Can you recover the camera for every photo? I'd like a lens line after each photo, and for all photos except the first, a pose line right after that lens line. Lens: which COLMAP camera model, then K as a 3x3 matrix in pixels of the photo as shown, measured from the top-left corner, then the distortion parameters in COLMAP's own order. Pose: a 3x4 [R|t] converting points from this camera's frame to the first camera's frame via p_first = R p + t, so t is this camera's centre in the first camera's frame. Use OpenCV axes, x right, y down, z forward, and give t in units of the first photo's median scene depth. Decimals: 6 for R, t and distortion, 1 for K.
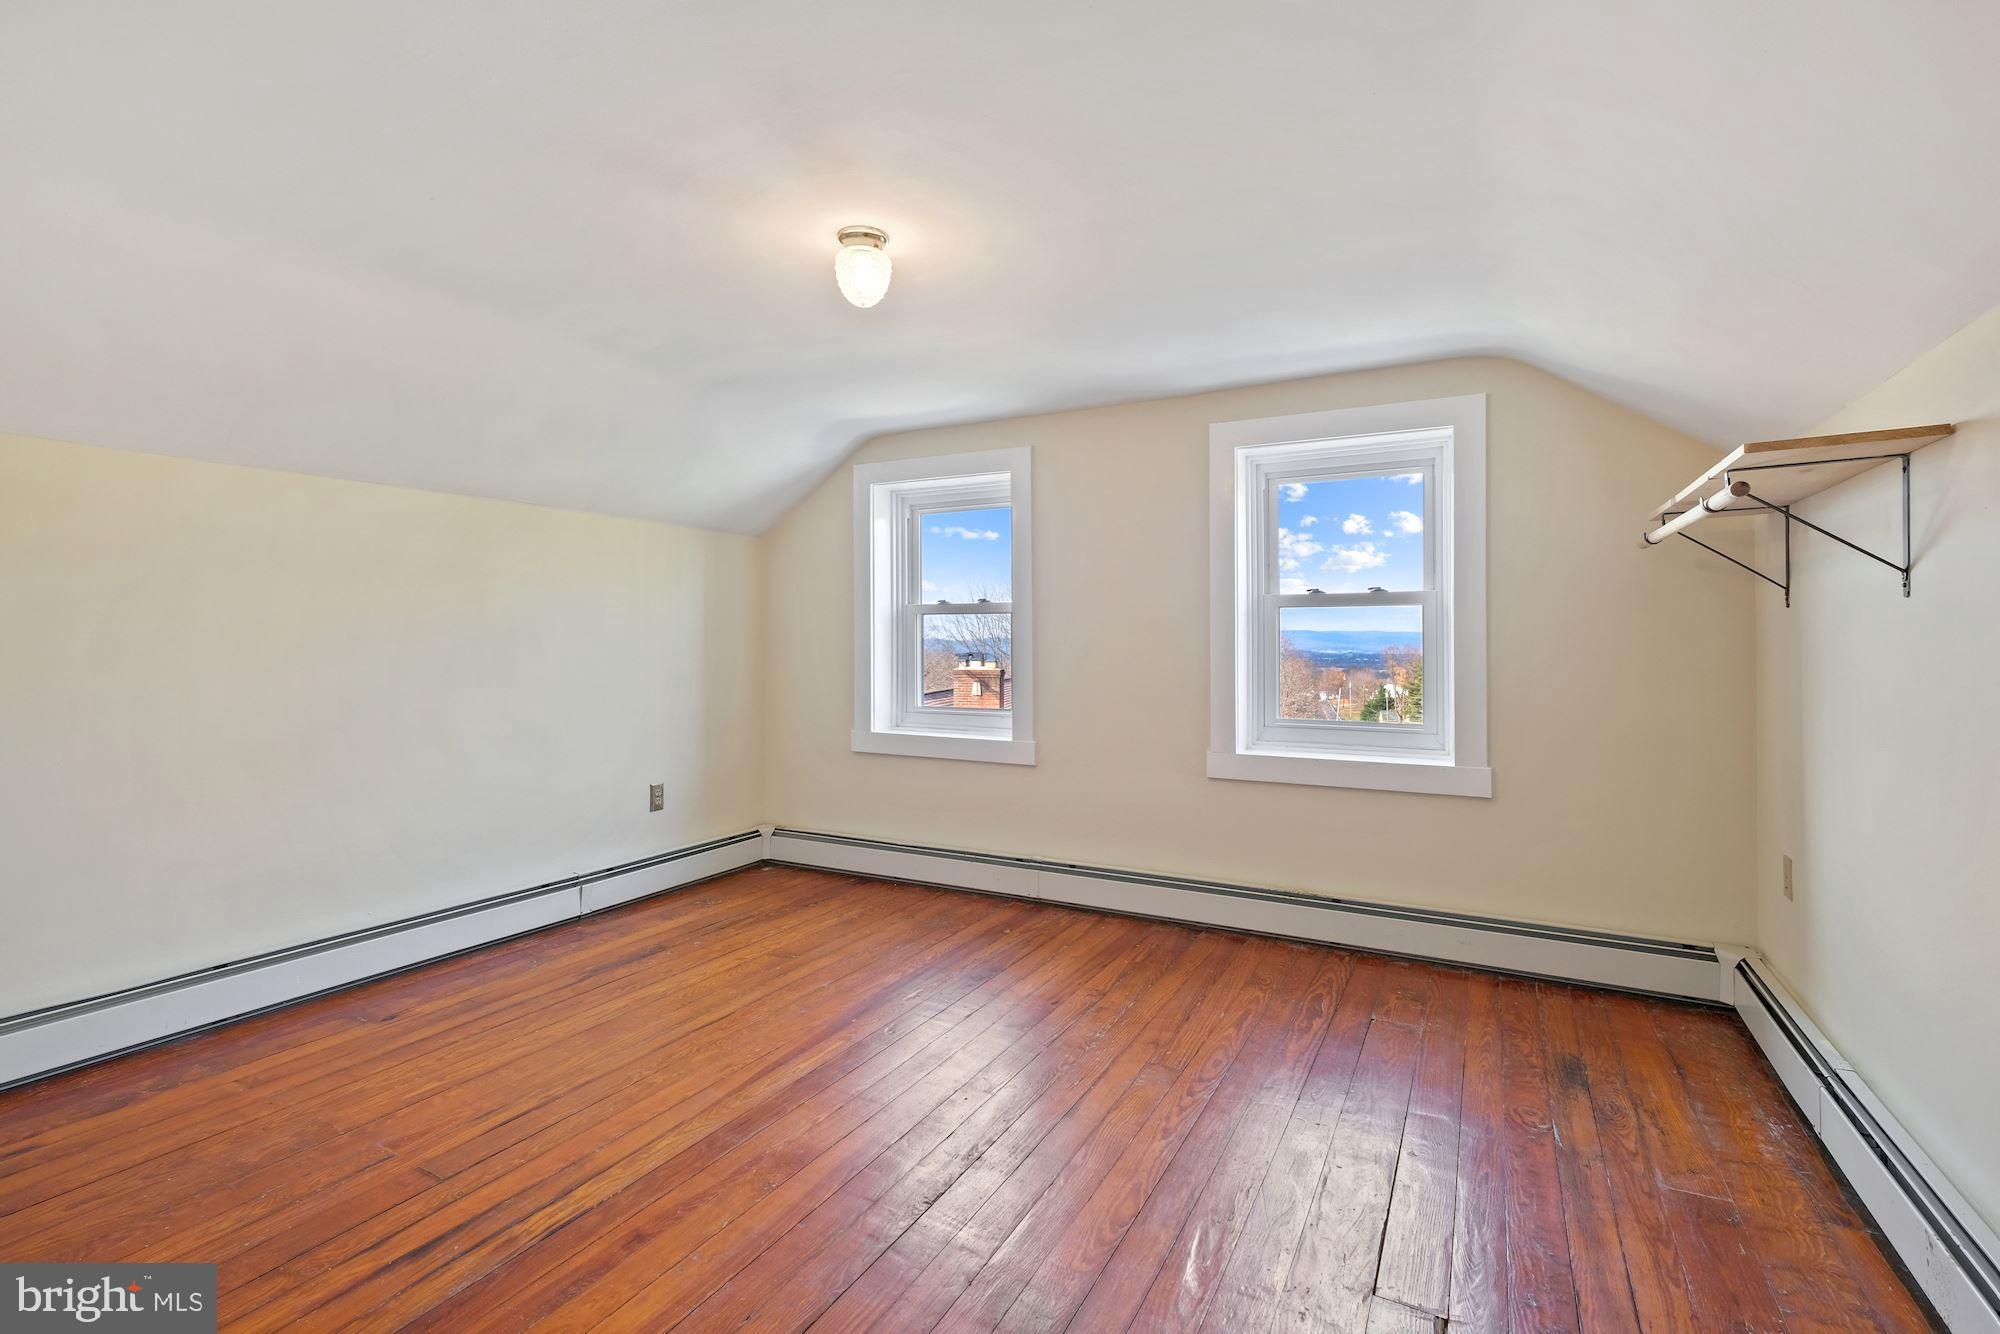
lens RADIAL K [[893.4, 0, 1003.4], [0, 893.4, 642.7], [0, 0, 1]] dist [0.007501, -0.000474]
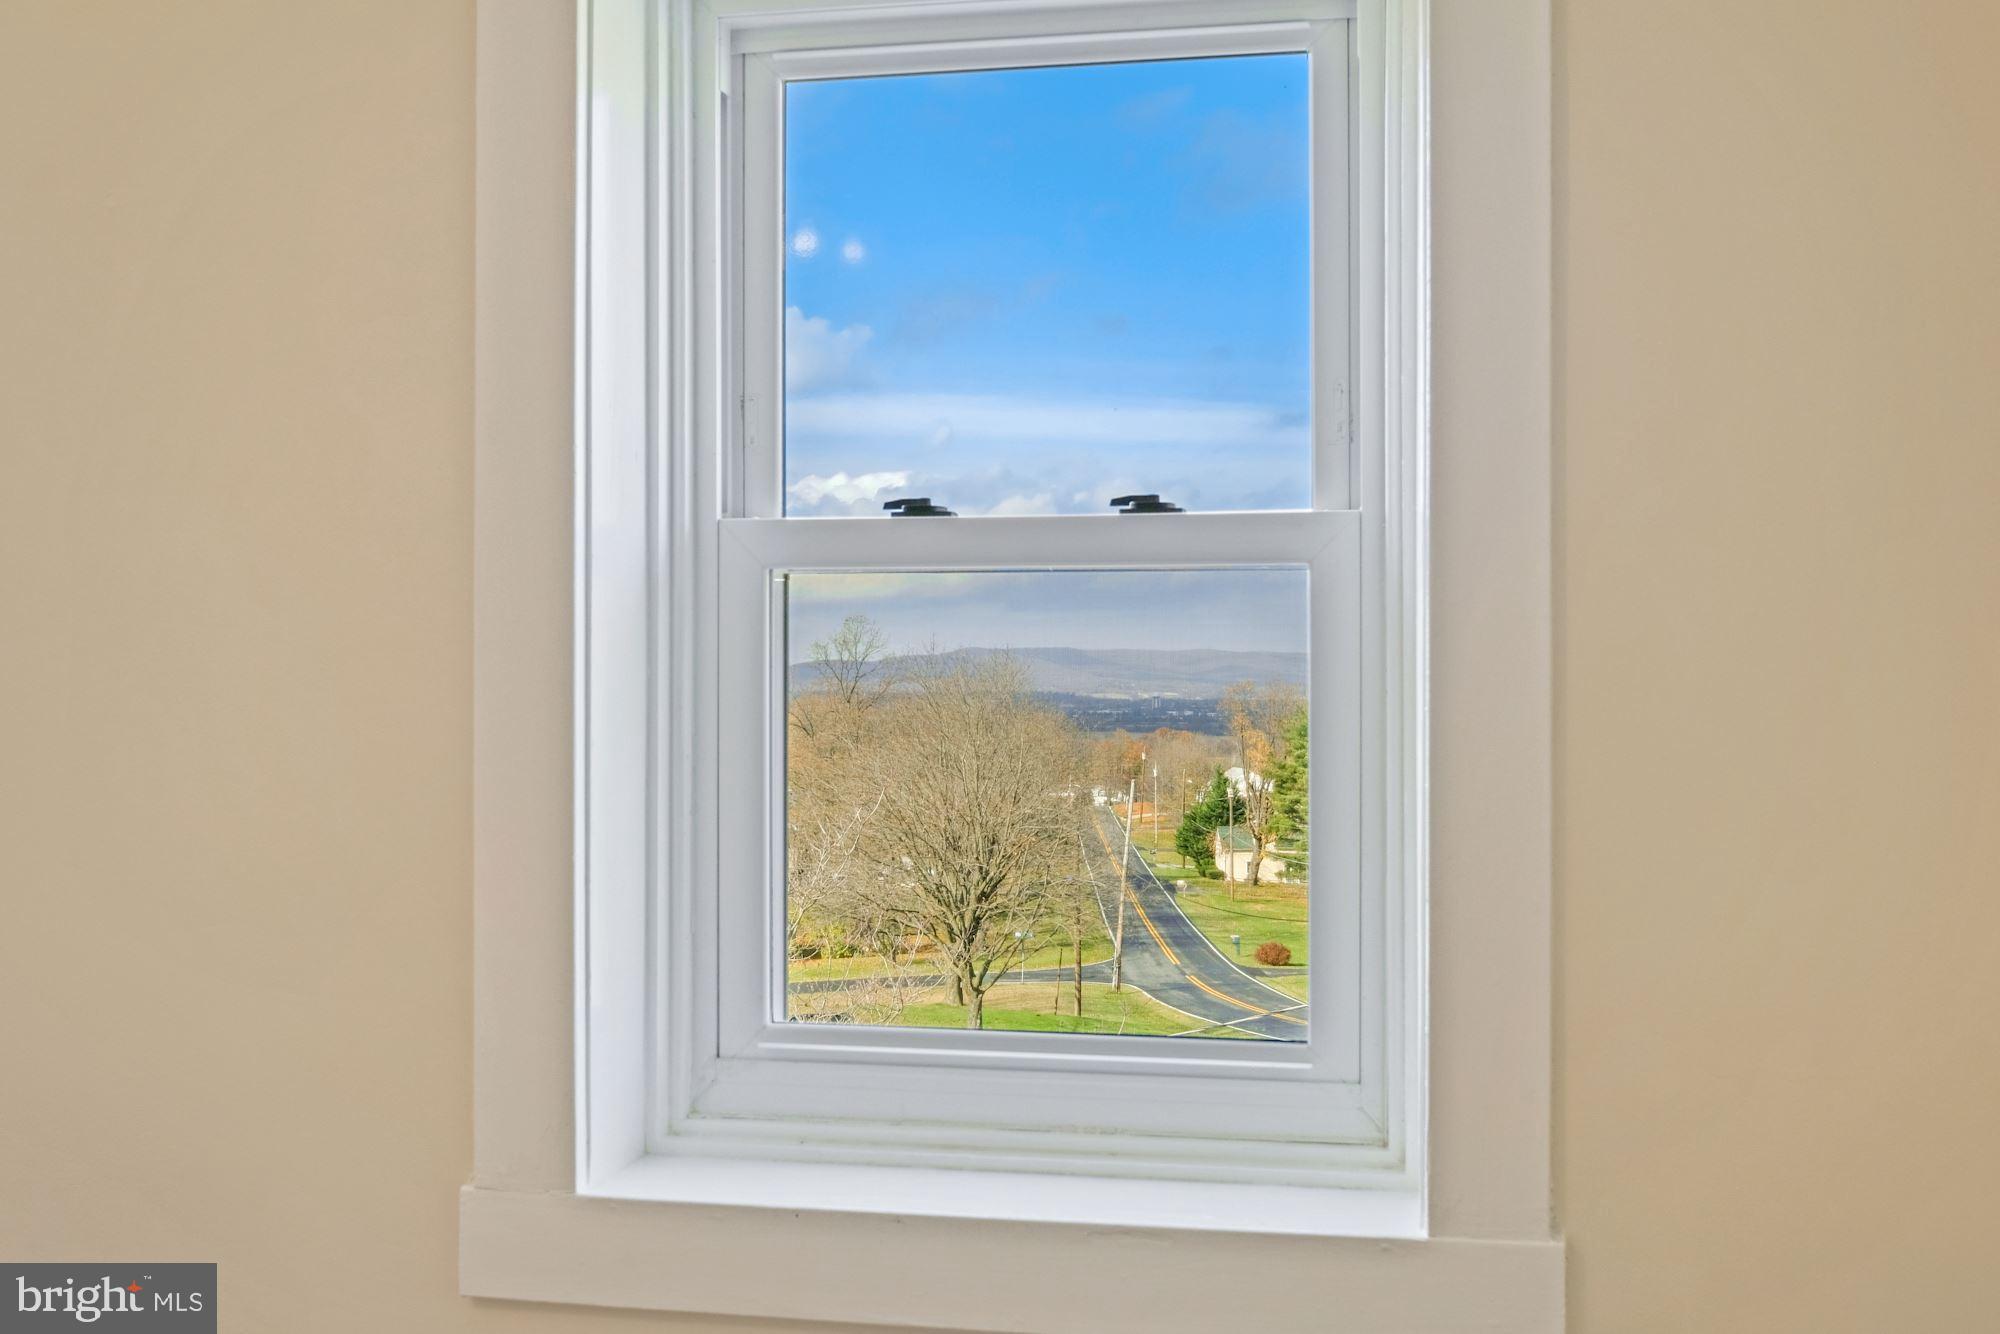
lens RADIAL K [[2124.9, 0, 1002.9], [0, 2124.9, 670.4], [0, 0, 1]] dist [-0.012190, 0.000000]
pose [[0.955974, 0.004179, 0.293422, 0.202293], [-0.003616, 0.999990, -0.002461, -0.011861], [-0.293430, 0.001291, 0.955980, 0.436856]]
